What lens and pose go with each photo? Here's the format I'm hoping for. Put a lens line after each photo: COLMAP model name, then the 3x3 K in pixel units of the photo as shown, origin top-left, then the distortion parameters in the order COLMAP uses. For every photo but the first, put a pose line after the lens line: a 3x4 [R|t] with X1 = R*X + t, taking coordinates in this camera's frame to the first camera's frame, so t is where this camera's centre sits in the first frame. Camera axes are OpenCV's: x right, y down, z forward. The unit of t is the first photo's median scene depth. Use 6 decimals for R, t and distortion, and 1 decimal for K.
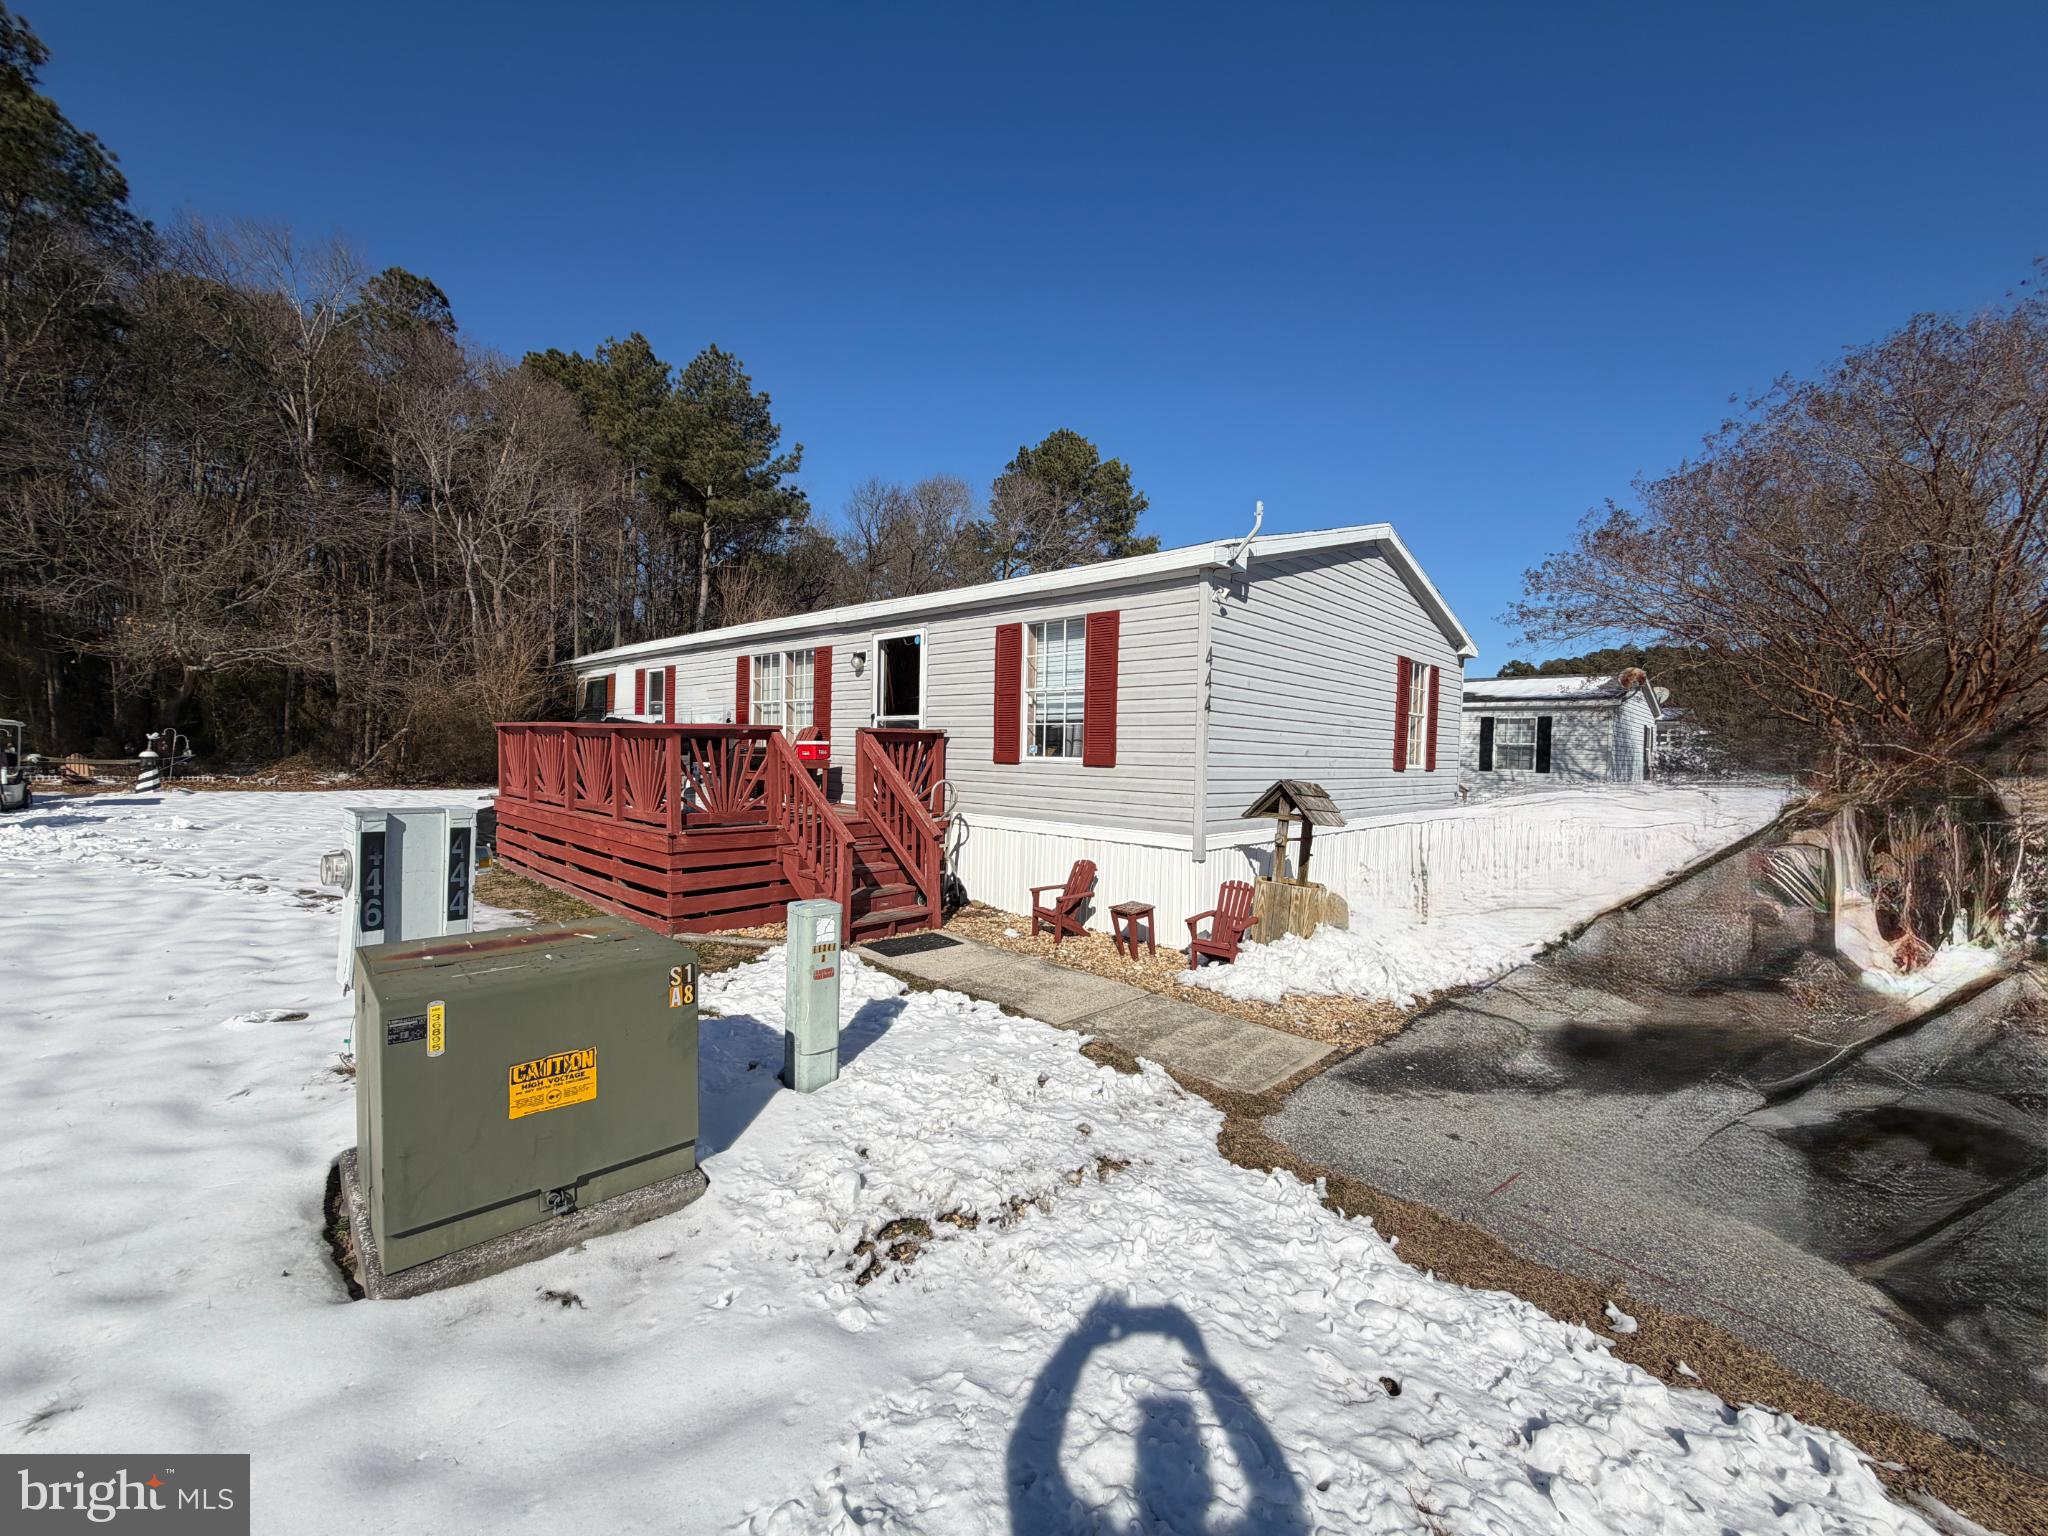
lens RADIAL K [[814.7, 0, 1017.2], [0, 814.7, 766.9], [0, 0, 1]] dist [0.000353, 0.000016]
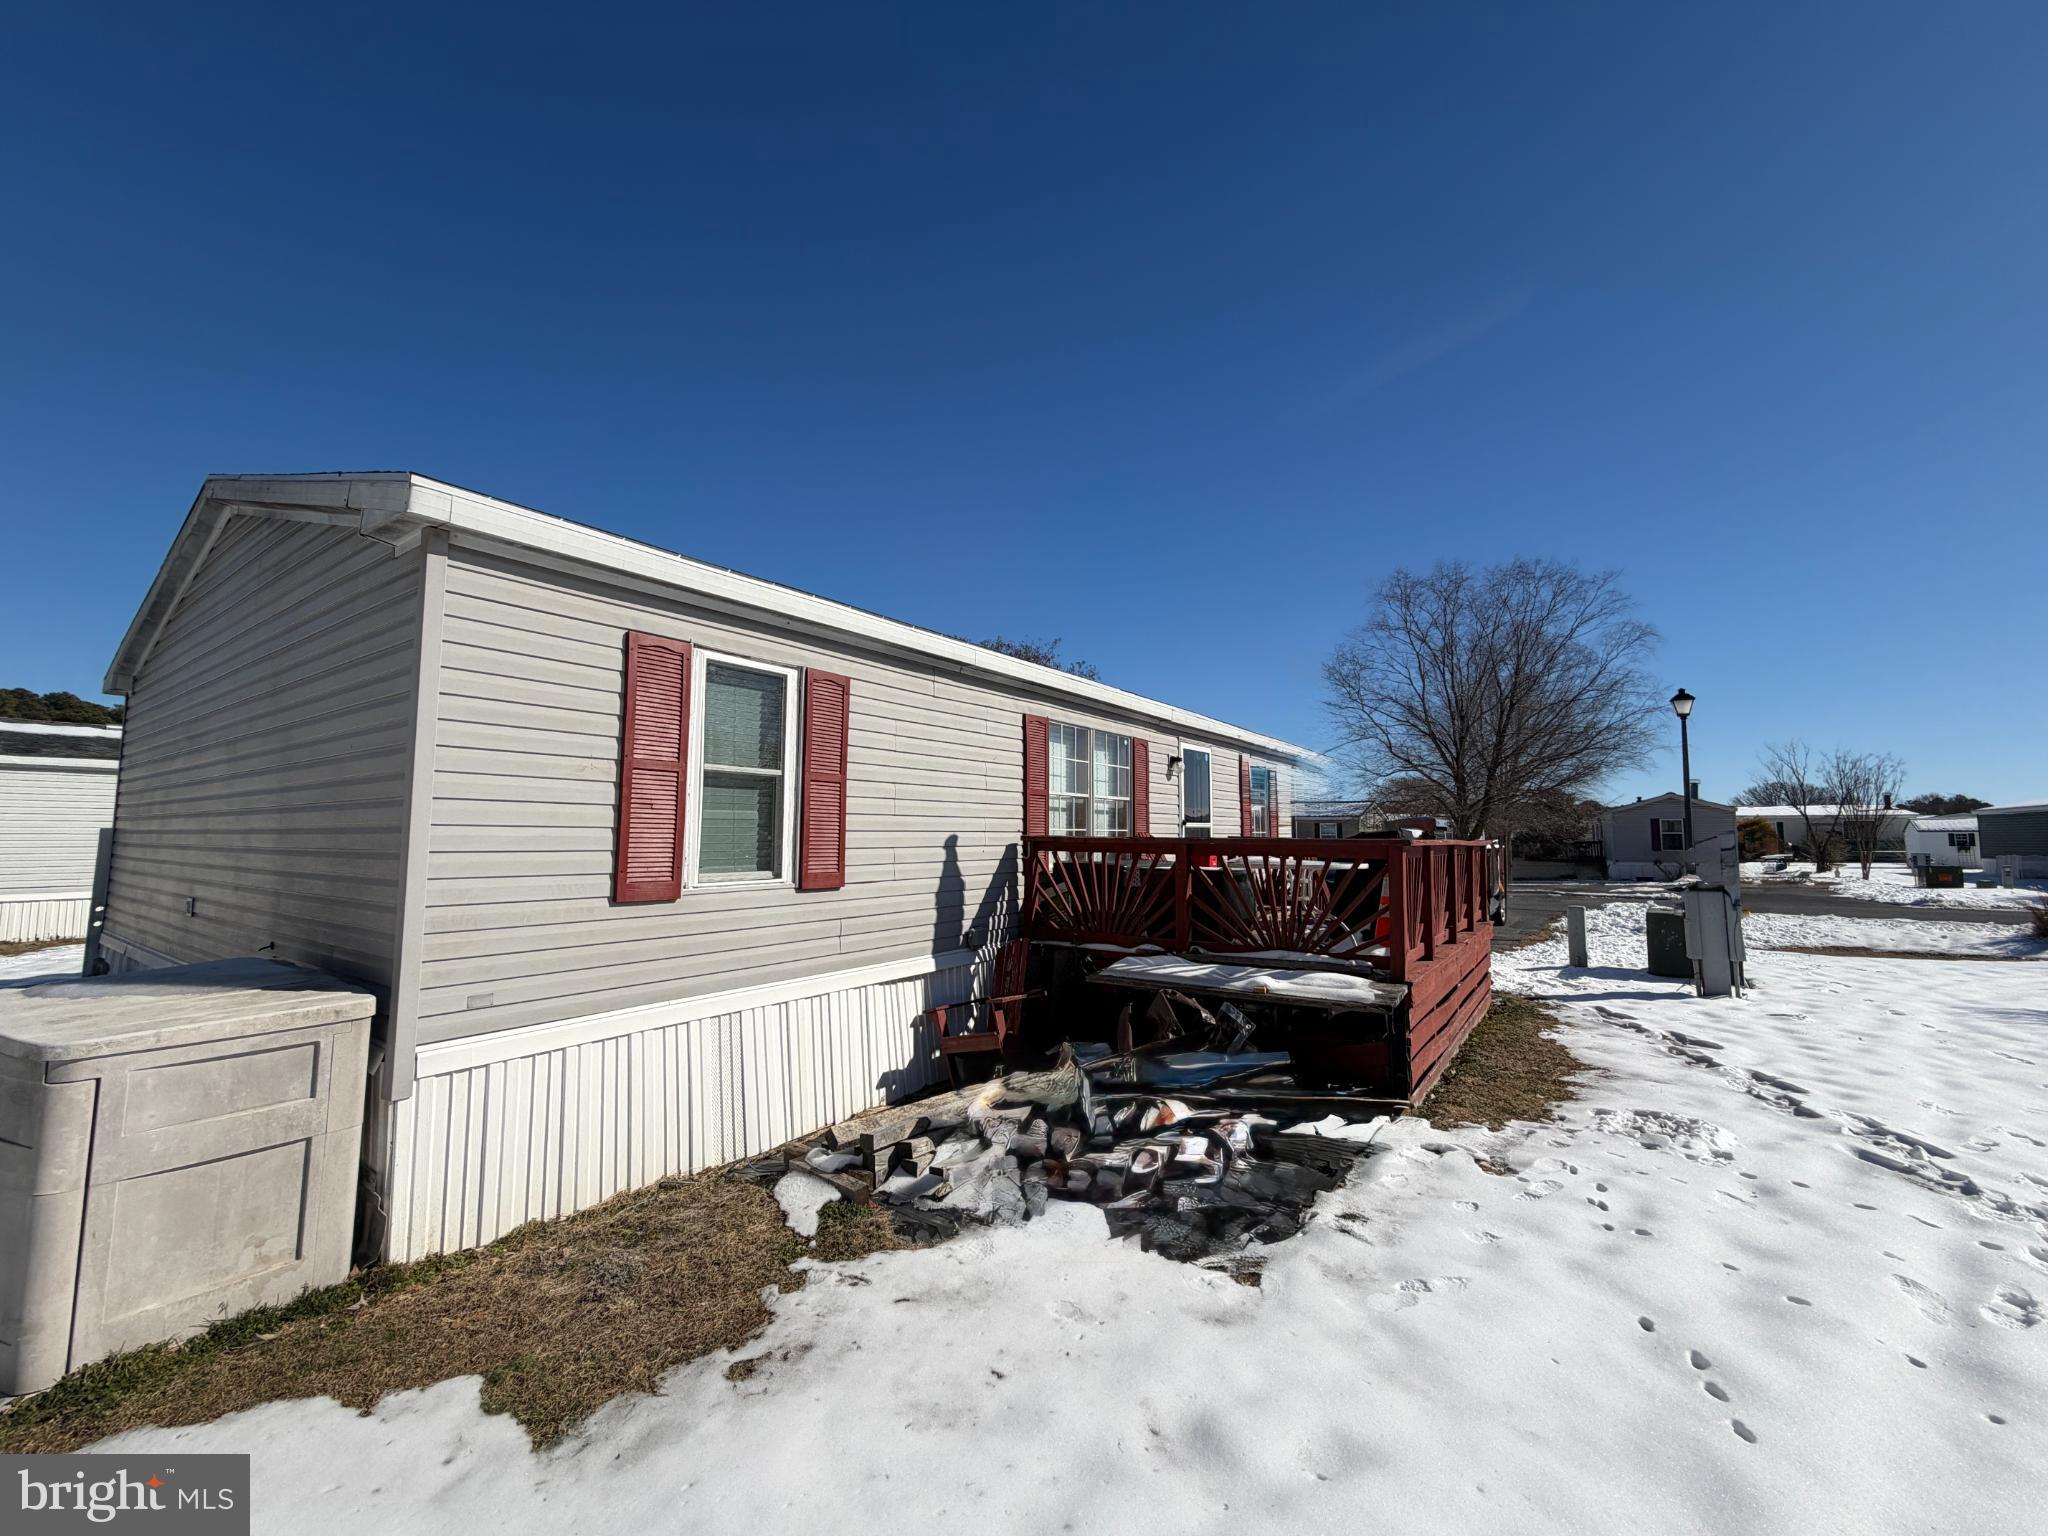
lens RADIAL K [[814.7, 0, 1017.2], [0, 814.7, 766.9], [0, 0, 1]] dist [0.000353, 0.000016]
pose [[-0.134299, 0.053722, 0.989484, -1.043954], [0.011785, 0.998545, -0.052614, -0.072455], [-0.990871, 0.004595, -0.134737, 1.213240]]
